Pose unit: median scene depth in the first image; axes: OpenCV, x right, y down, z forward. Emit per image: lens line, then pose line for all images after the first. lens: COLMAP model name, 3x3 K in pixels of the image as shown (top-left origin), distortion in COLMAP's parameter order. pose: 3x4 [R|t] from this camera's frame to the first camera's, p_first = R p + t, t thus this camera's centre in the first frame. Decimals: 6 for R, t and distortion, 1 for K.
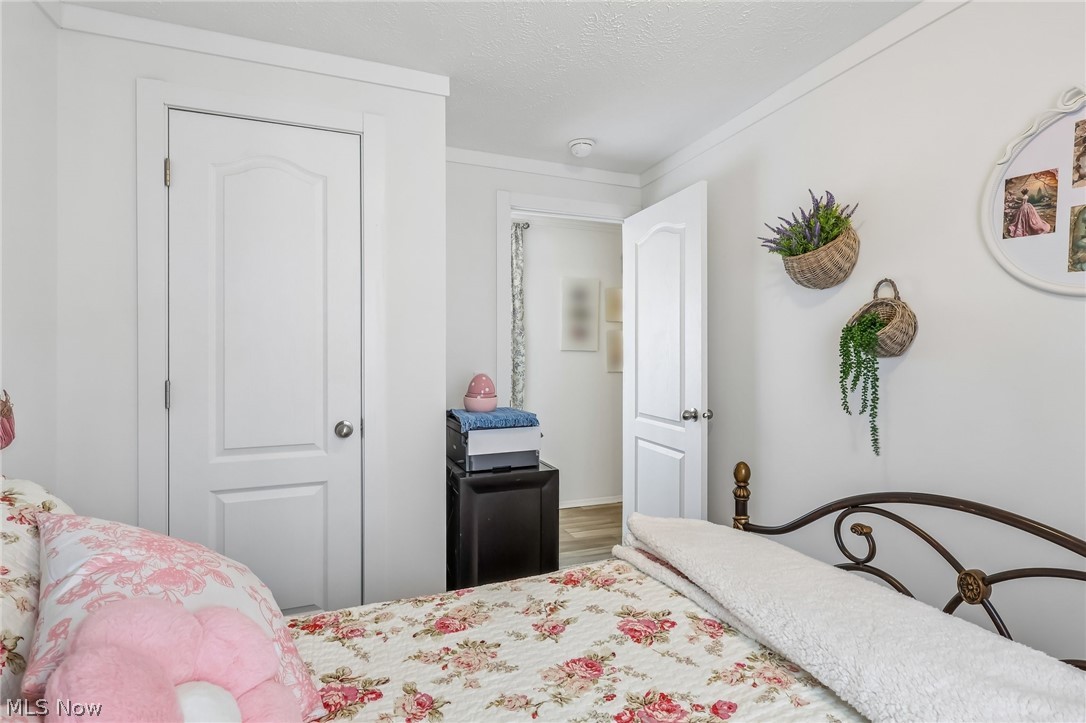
lens RADIAL K [[502.3, 0, 543.0], [0, 502.3, 361.5], [0, 0, 1]] dist [-0.057709, 0.000177]
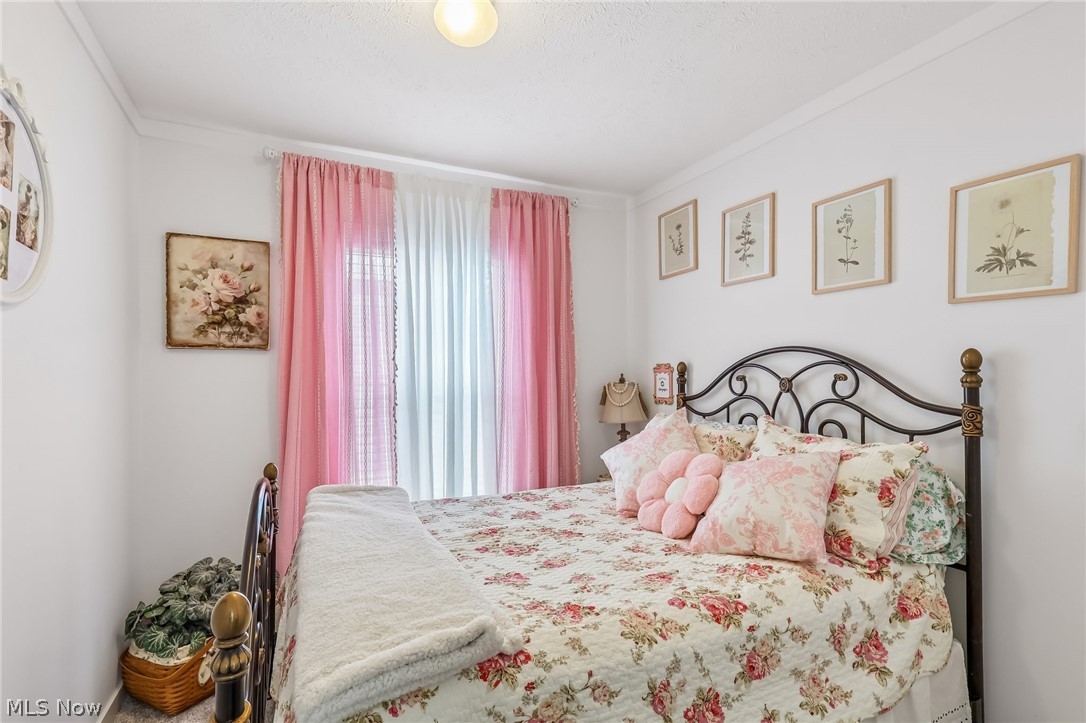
lens RADIAL K [[517.5, 0, 541.0], [0, 517.5, 386.1], [0, 0, 1]] dist [0.000631, 0.001408]
pose [[-0.996685, -0.008397, -0.080917, 0.234879], [-0.011628, 0.999151, 0.039535, -0.015496], [0.080517, 0.040345, -0.995936, 2.306545]]
